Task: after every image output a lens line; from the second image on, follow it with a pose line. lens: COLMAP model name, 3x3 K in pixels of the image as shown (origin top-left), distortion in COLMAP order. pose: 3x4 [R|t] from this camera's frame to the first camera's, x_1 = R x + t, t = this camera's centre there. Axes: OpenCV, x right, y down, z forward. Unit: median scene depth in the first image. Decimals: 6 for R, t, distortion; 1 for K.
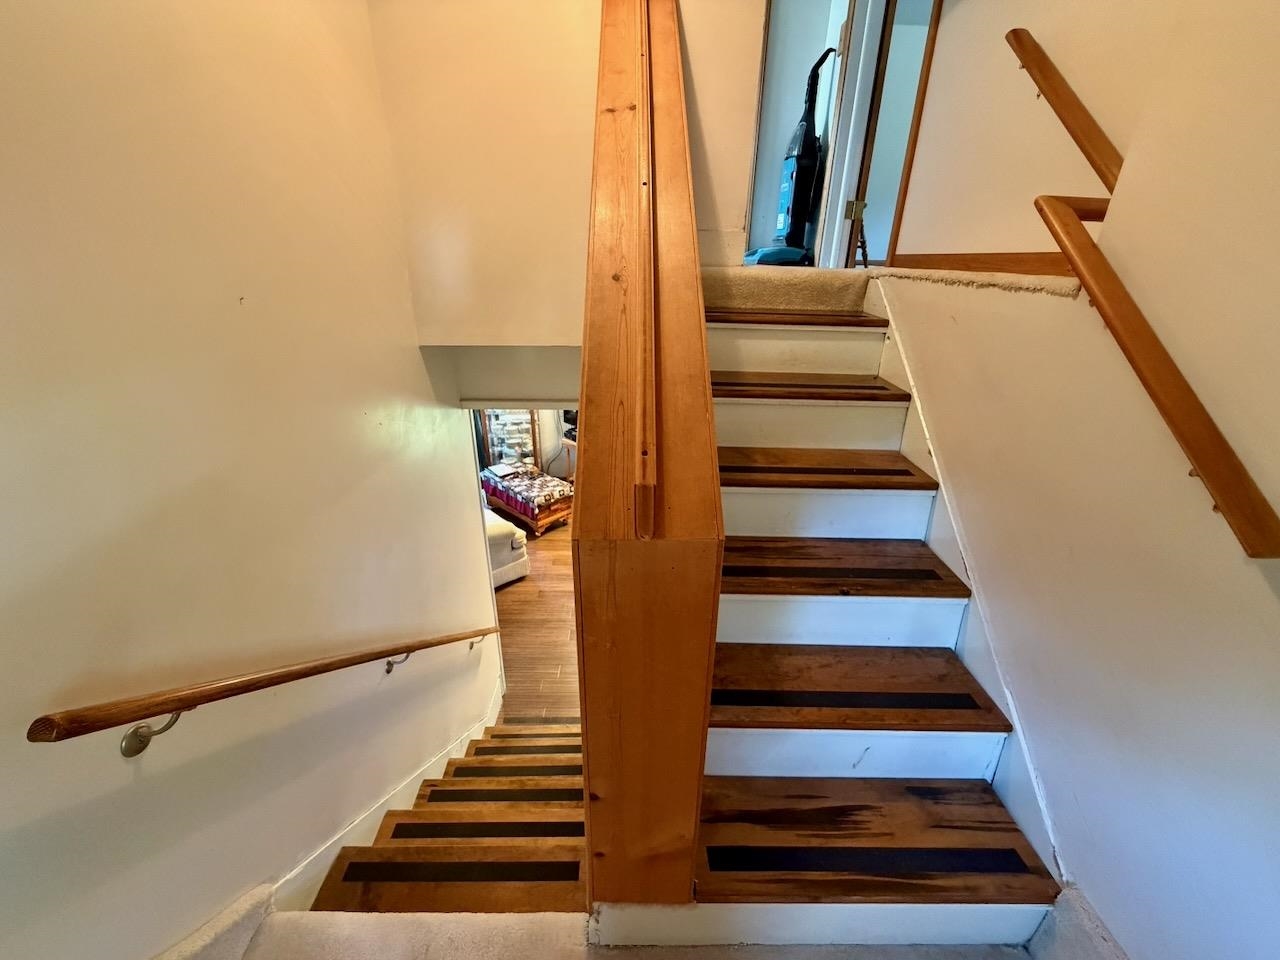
lens RADIAL K [[518.2, 0, 640.0], [0, 518.2, 480.0], [0, 0, 1]] dist [-0.000711, 0.000032]
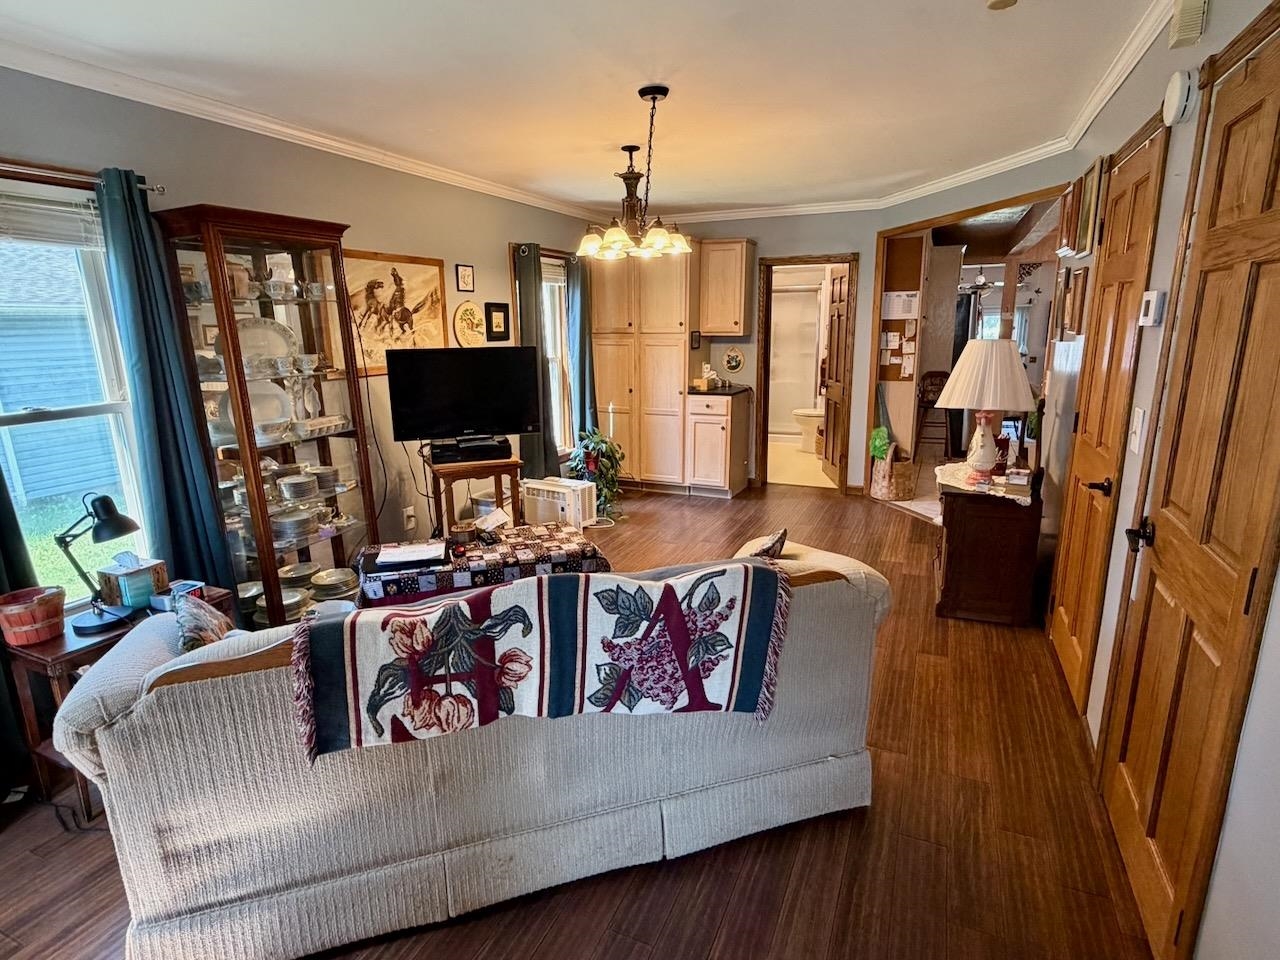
lens RADIAL K [[662.1, 0, 640.0], [0, 662.1, 480.0], [0, 0, 1]] dist [0.001024, 0.000120]
pose [[0.421580, -0.226366, 0.878082, -0.651569], [0.390172, 0.919400, 0.049691, -0.029974], [-0.818557, 0.321655, 0.475923, 0.646144]]
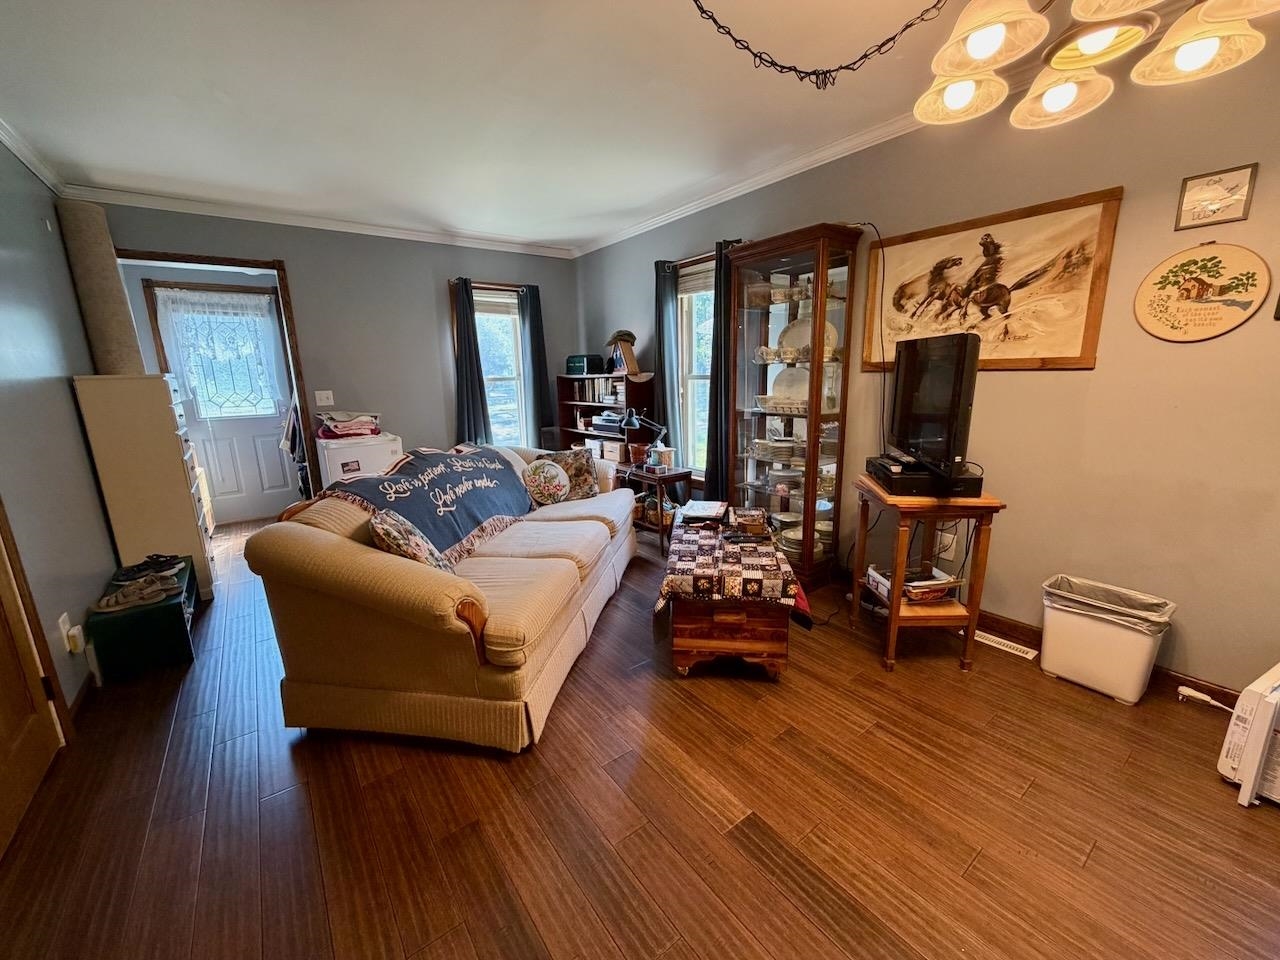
lens RADIAL K [[518.2, 0, 640.0], [0, 518.2, 480.0], [0, 0, 1]] dist [-0.000711, 0.000032]
pose [[0.583100, 0.147557, -0.798888, 0.082487], [-0.298090, 0.953638, -0.041433, -0.008582], [0.755736, 0.262300, 0.600052, 0.700905]]
